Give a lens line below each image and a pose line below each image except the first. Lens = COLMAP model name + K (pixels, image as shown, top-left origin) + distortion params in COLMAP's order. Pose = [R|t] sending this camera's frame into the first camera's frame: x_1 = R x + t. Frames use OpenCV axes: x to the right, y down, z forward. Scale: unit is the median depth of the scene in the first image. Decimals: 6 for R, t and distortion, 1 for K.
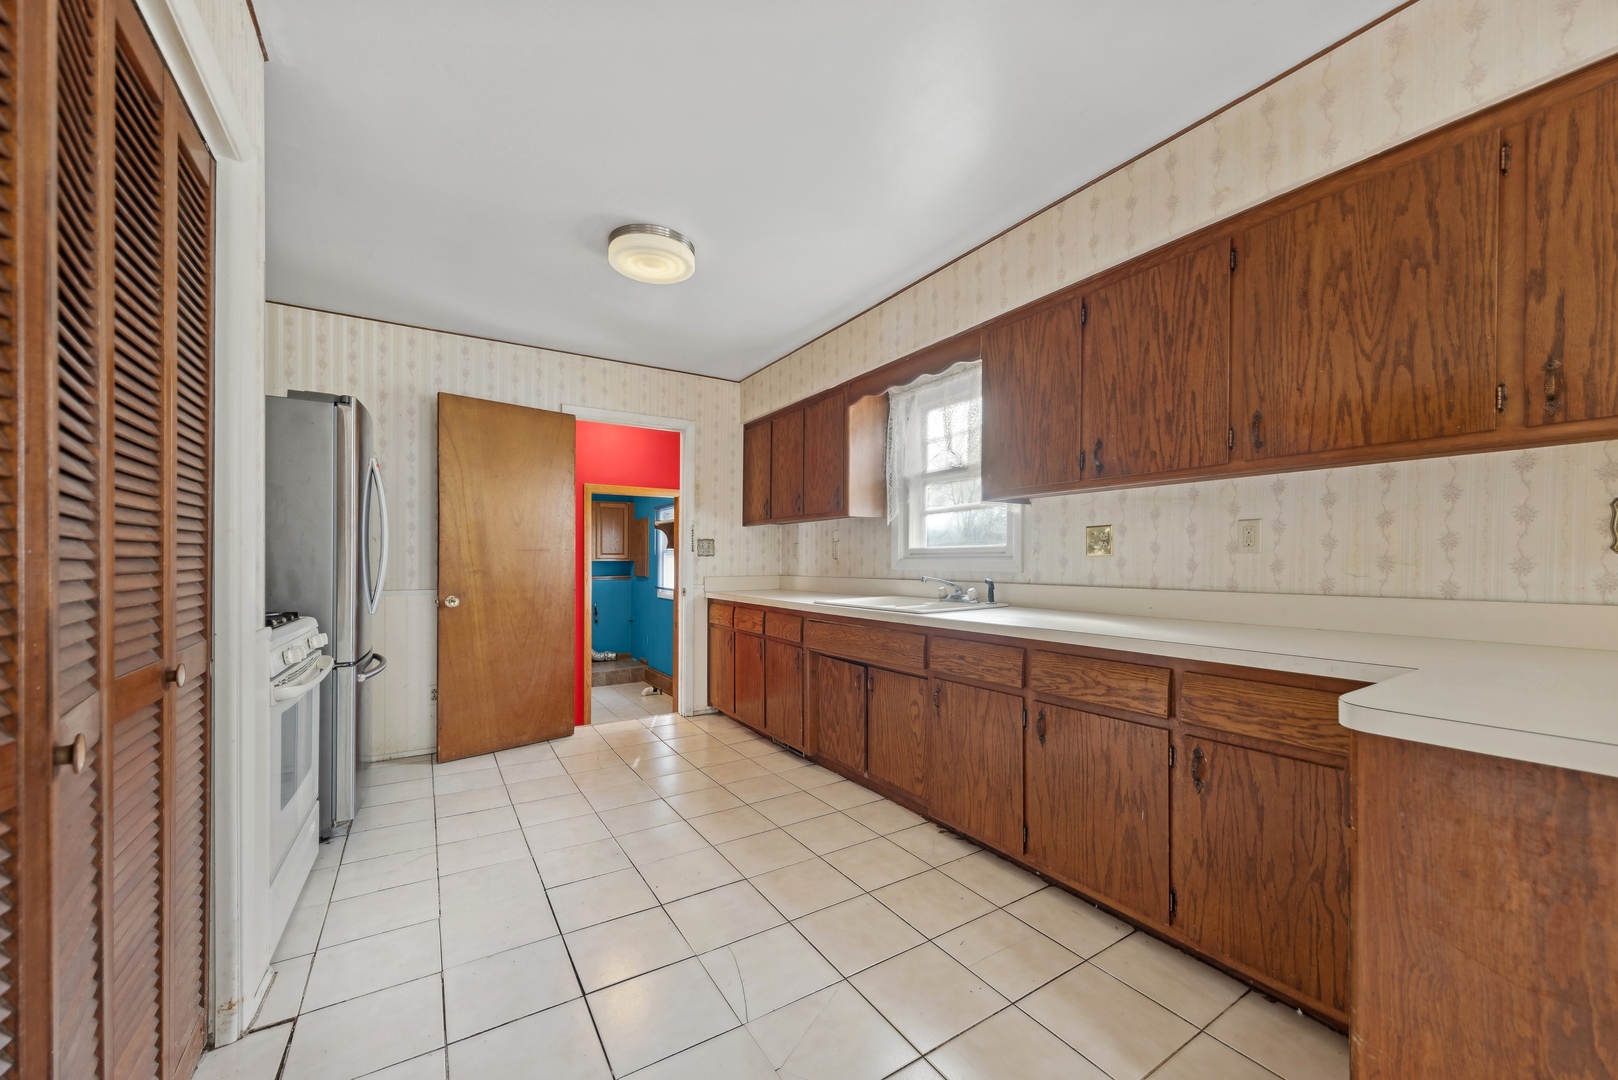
lens RADIAL K [[595.7, 0, 791.1], [0, 595.7, 564.2], [0, 0, 1]] dist [0.001462, 0.000141]
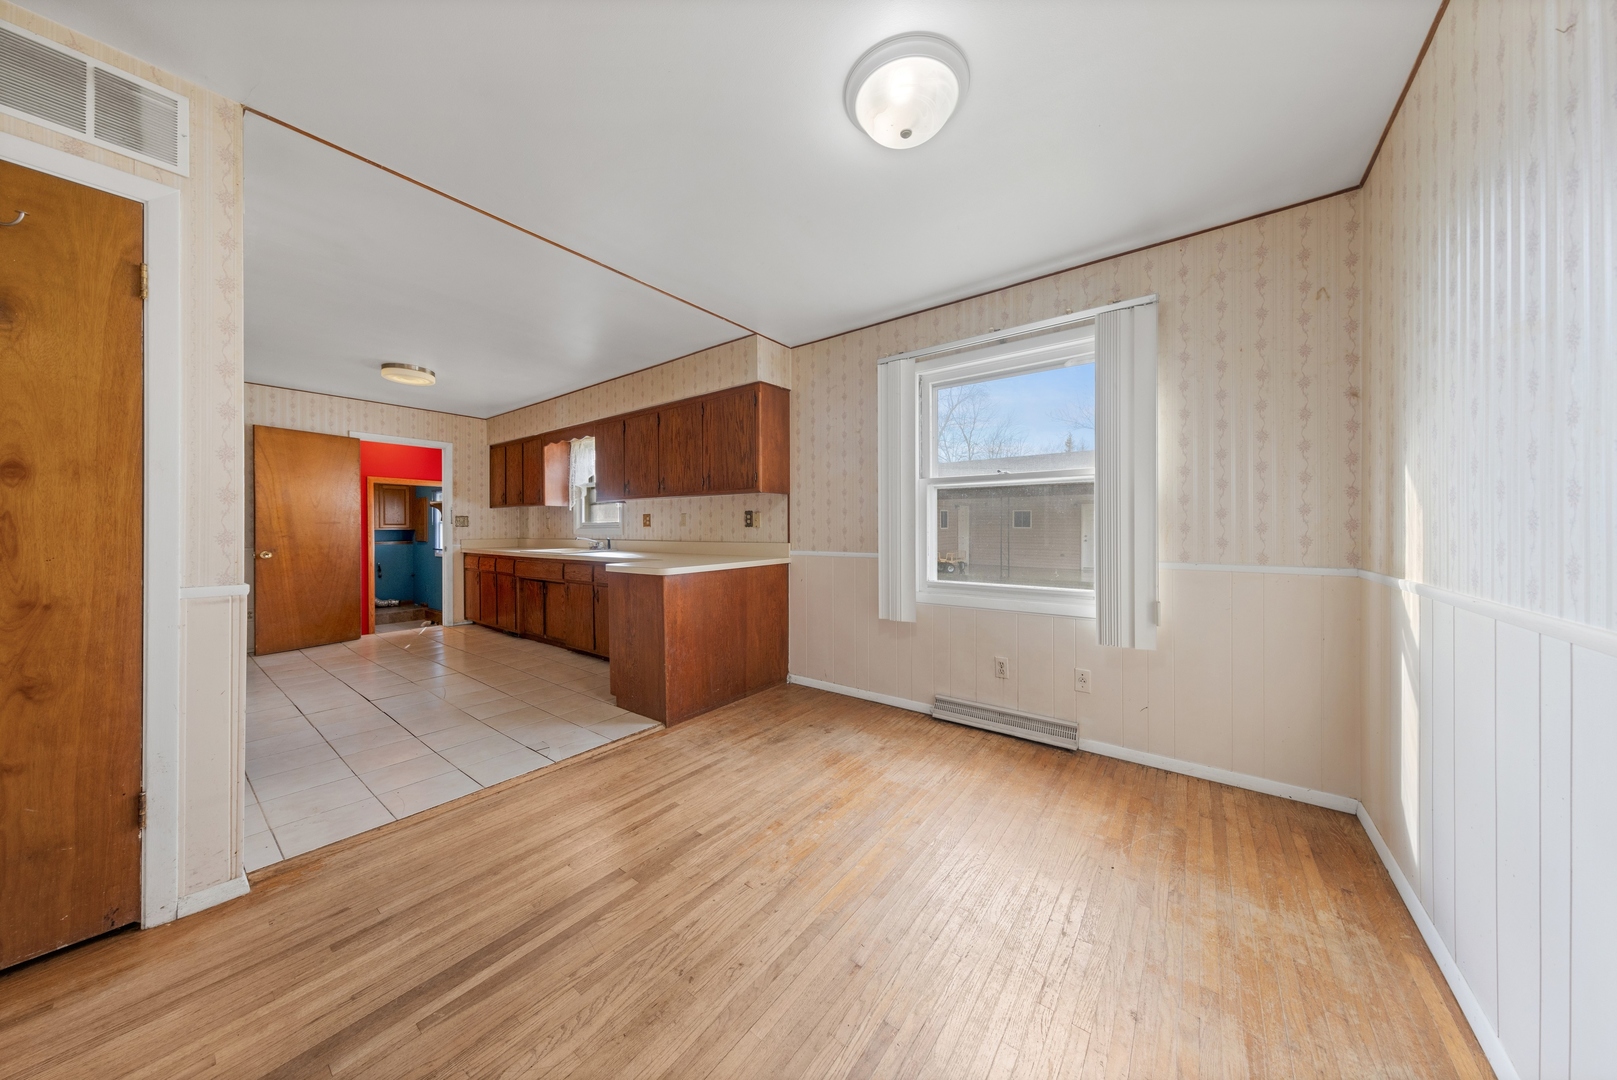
lens RADIAL K [[515.7, 0, 811.8], [0, 515.7, 536.3], [0, 0, 1]] dist [0.001659, -0.000096]
pose [[0.930000, -0.006208, 0.367507, 0.268376], [0.003048, 0.999953, 0.009178, 0.003813], [-0.367547, -0.007415, 0.929975, -0.776506]]
